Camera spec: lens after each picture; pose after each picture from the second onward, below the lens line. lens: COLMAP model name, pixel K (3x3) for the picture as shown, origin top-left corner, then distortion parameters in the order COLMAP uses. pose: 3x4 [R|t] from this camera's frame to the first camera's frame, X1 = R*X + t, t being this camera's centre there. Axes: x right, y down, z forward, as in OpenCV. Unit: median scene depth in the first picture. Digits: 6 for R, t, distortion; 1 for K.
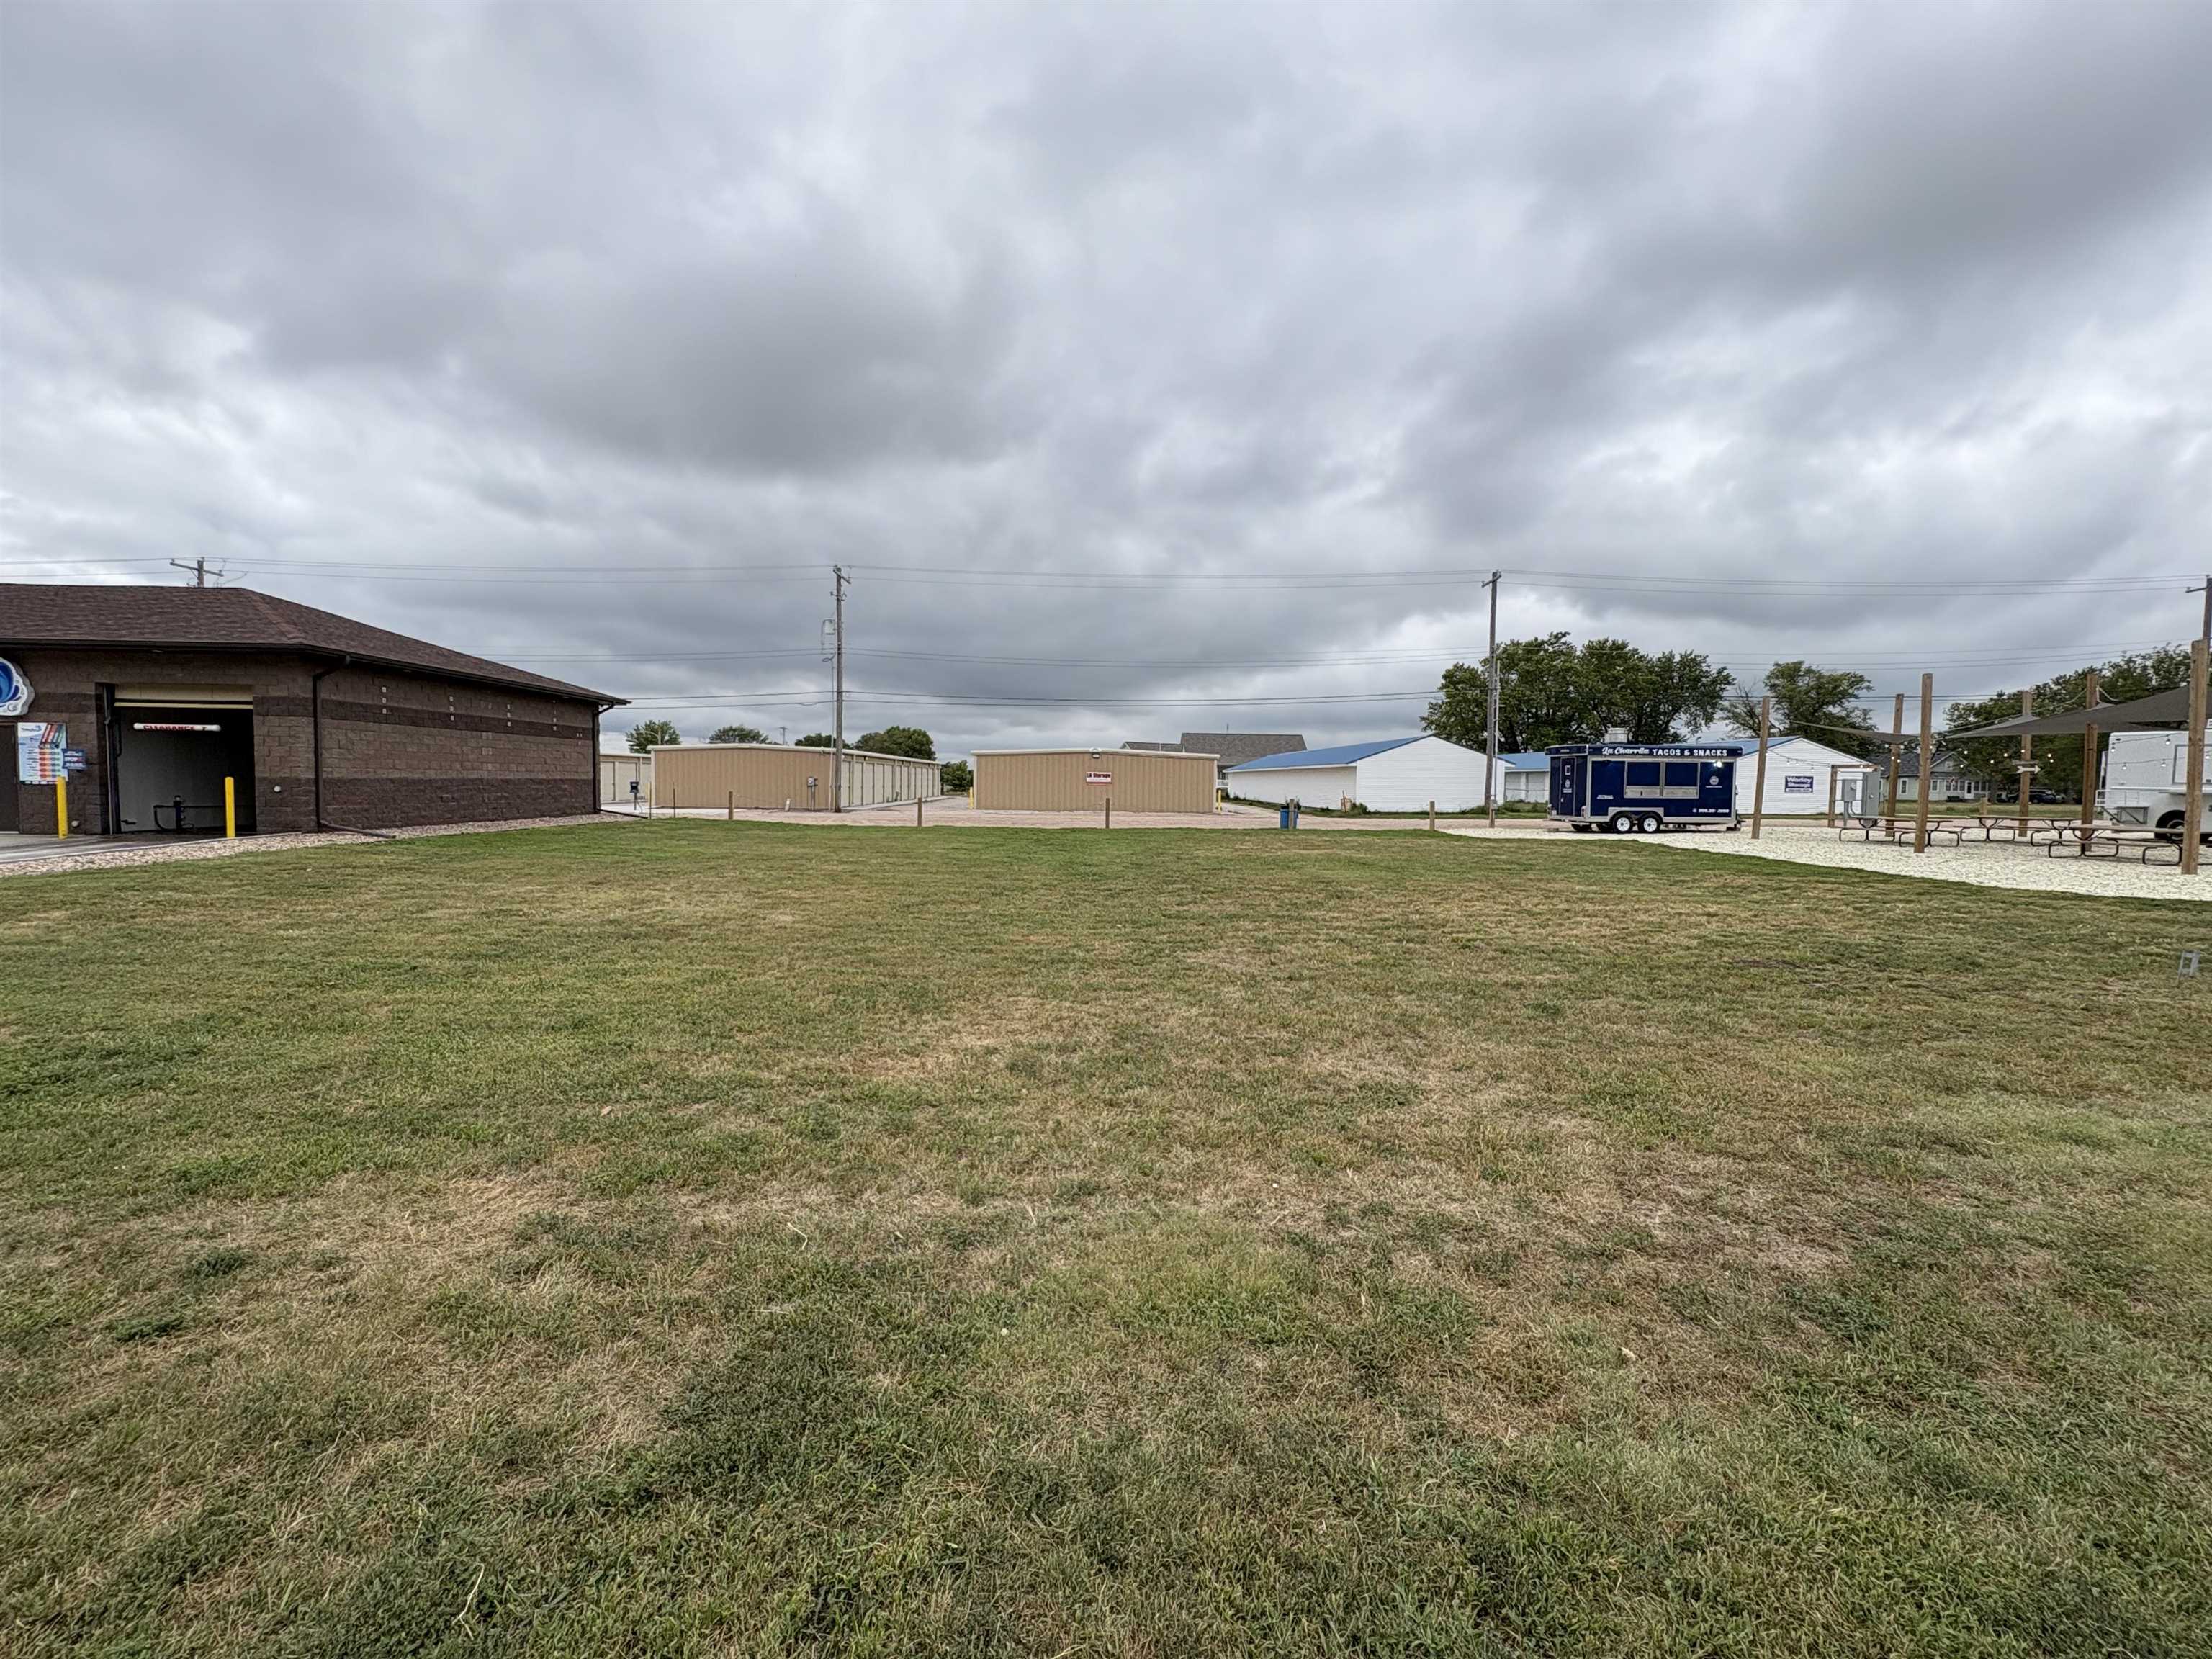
lens RADIAL K [[964.8, 0, 1106.0], [0, 964.8, 829.5], [0, 0, 1]] dist [-0.003583, -0.000178]
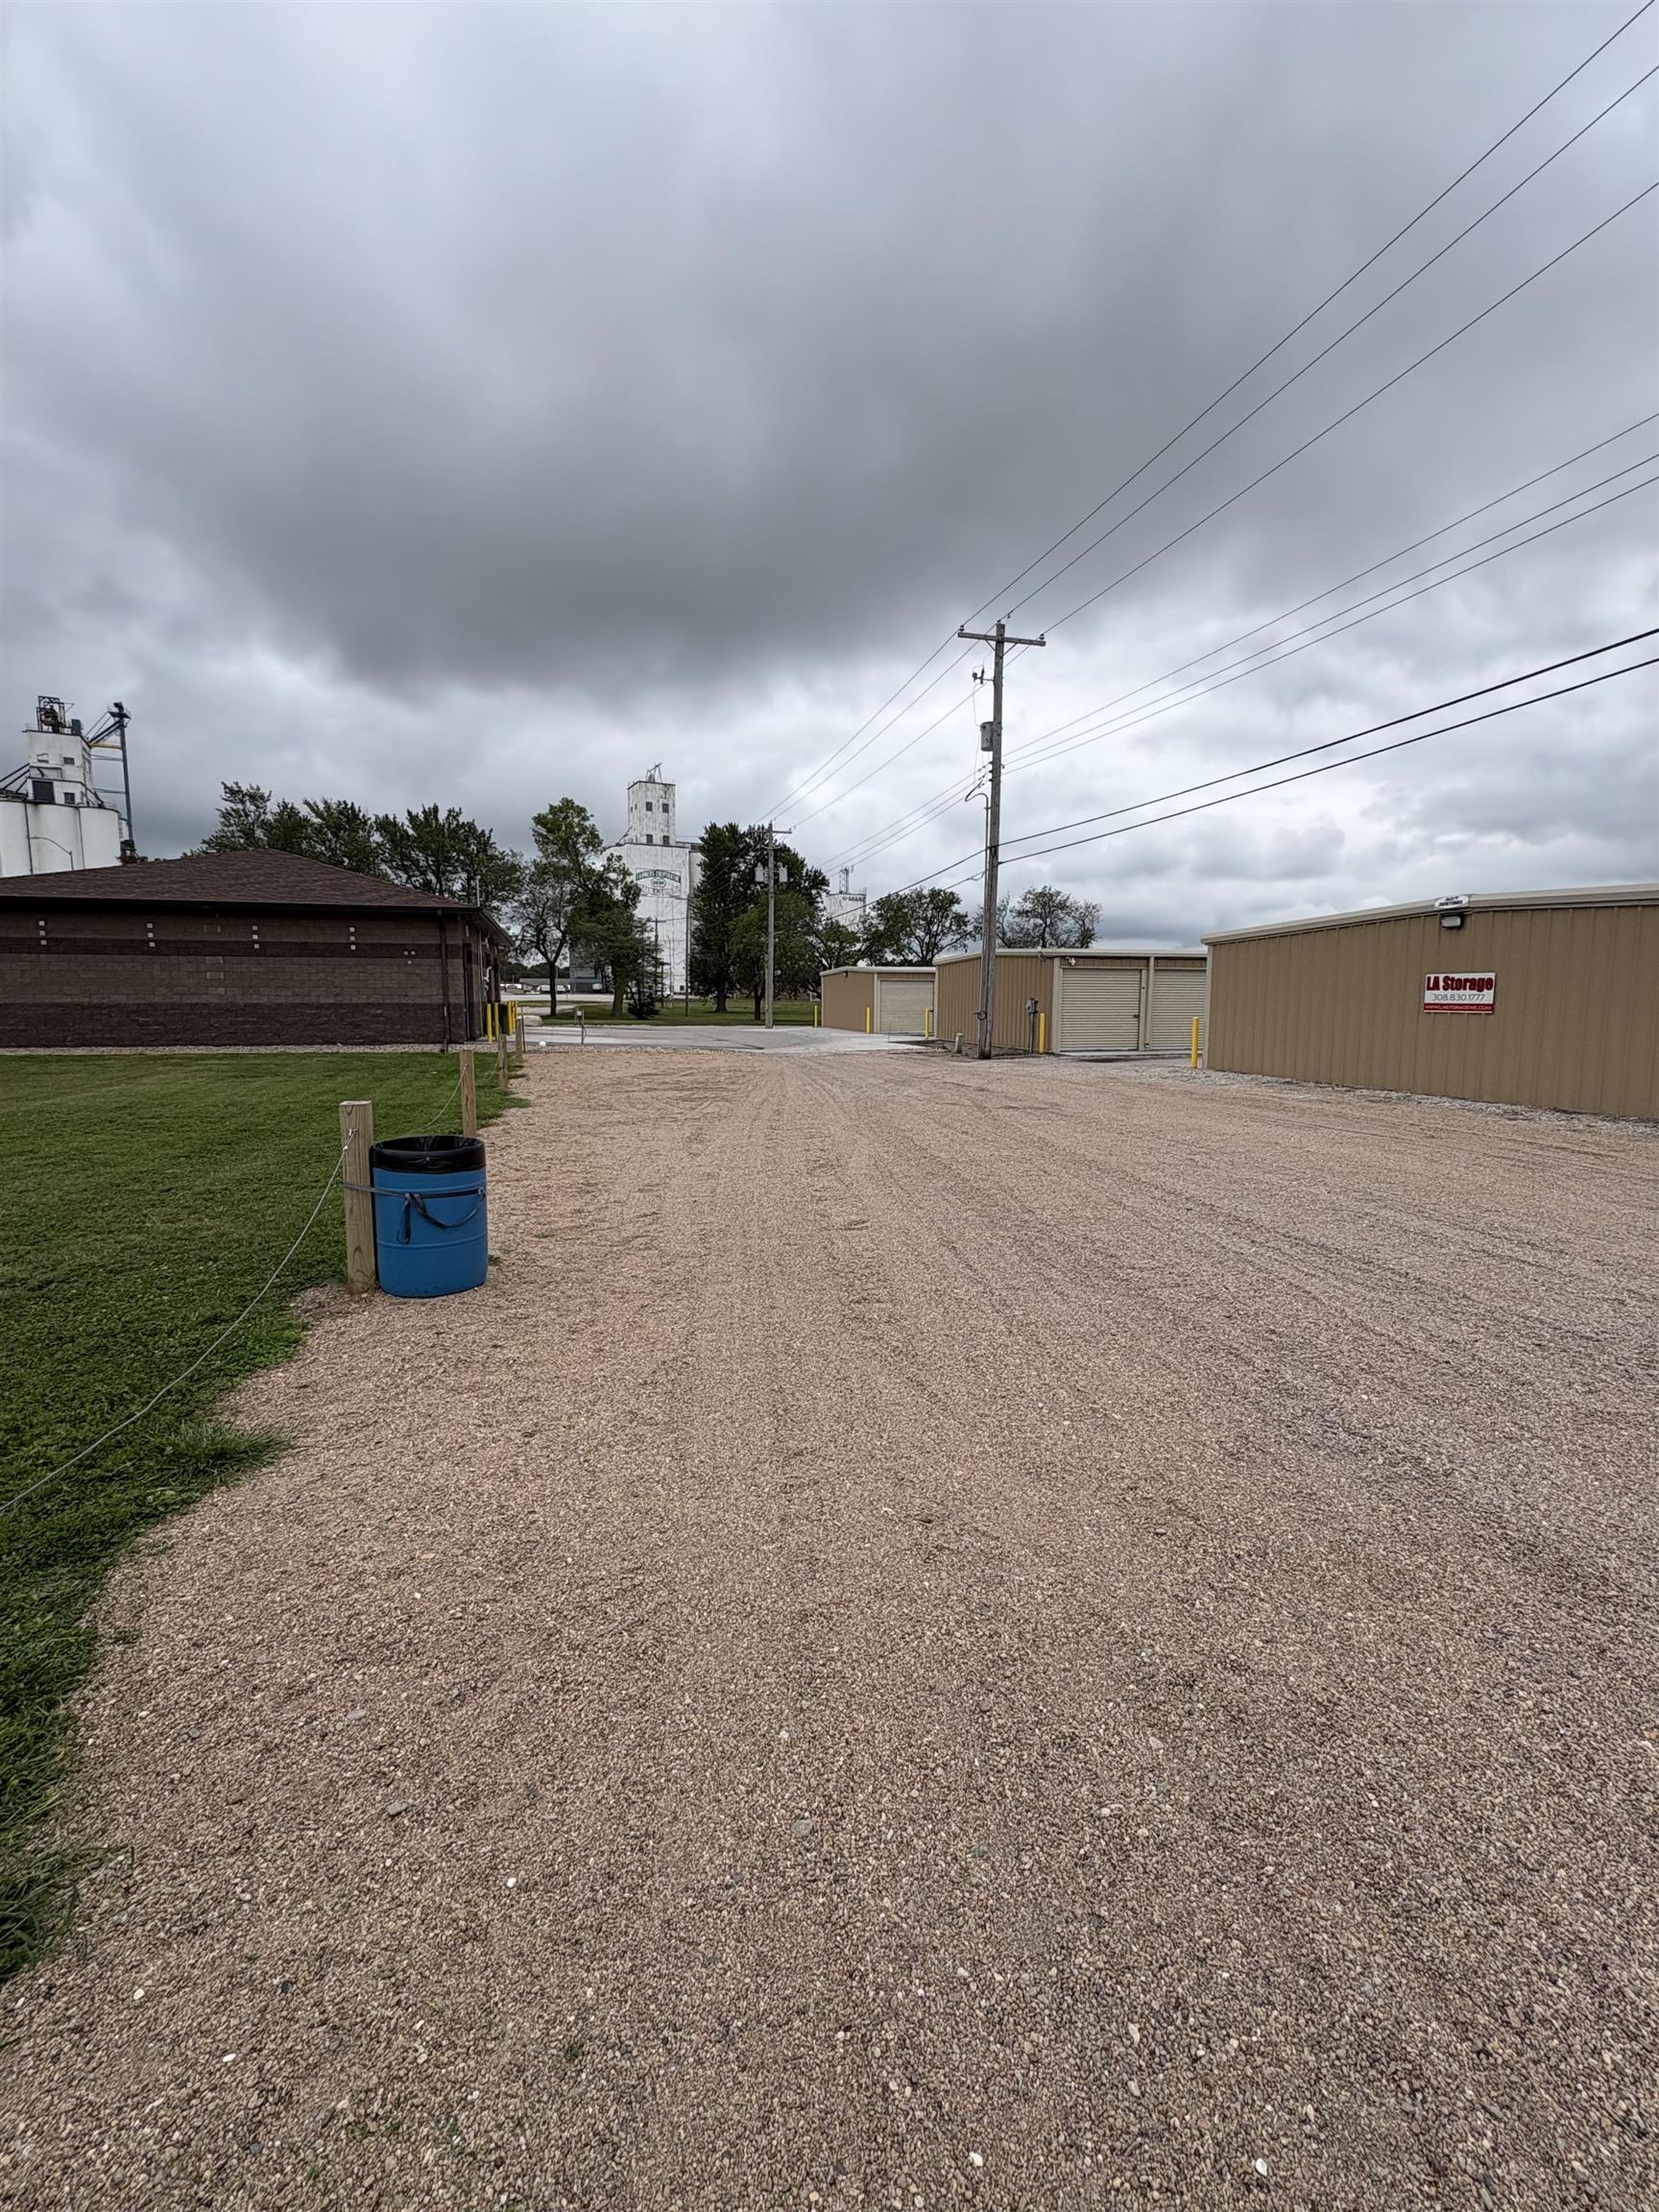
lens RADIAL K [[964.8, 0, 830.4], [0, 964.8, 1115.3], [0, 0, 1]] dist [-0.003583, -0.000178]
pose [[0.235484, 0.104925, -0.966198, 0.358860], [-0.048868, 0.994176, 0.096053, -0.047864], [0.970649, 0.024597, 0.239240, 1.029092]]
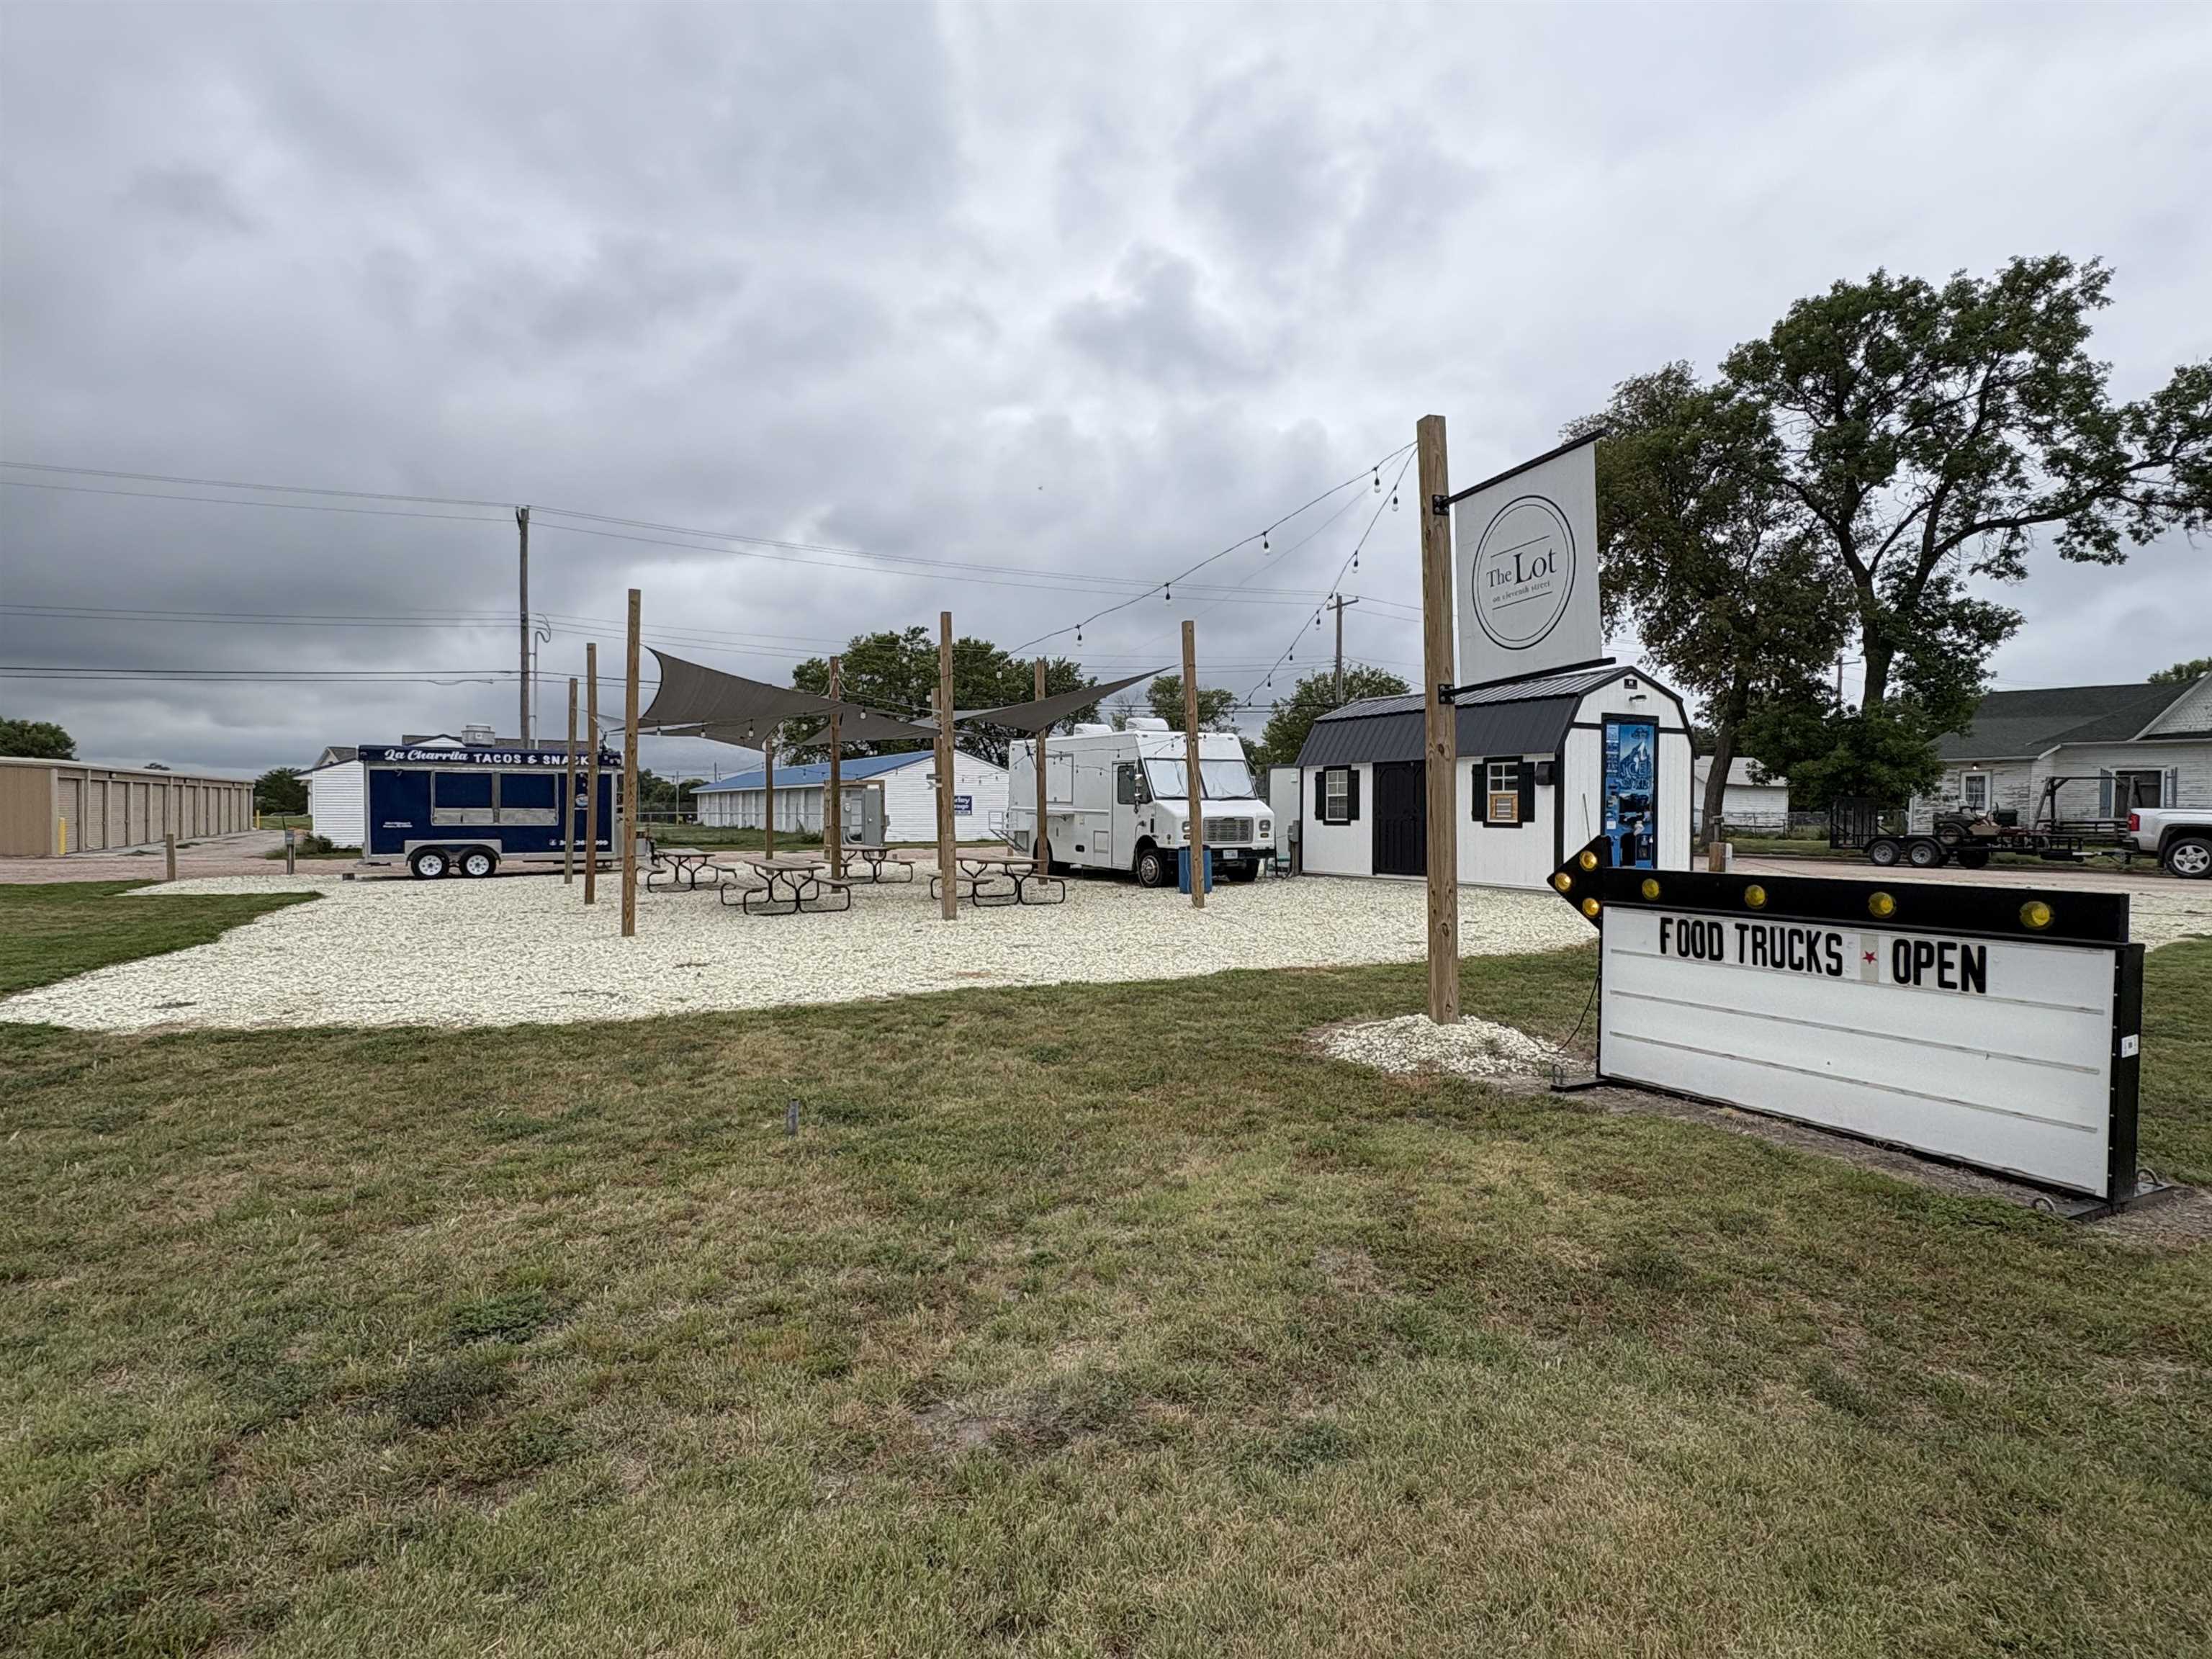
lens RADIAL K [[1167.4, 0, 1106.0], [0, 1167.4, 829.5], [0, 0, 1]] dist [0.002343, 0.002094]
pose [[0.896102, -0.011416, 0.443701, 0.540665], [0.024241, 0.999436, -0.023242, -0.000091], [-0.443185, 0.031583, 0.895874, 0.059159]]
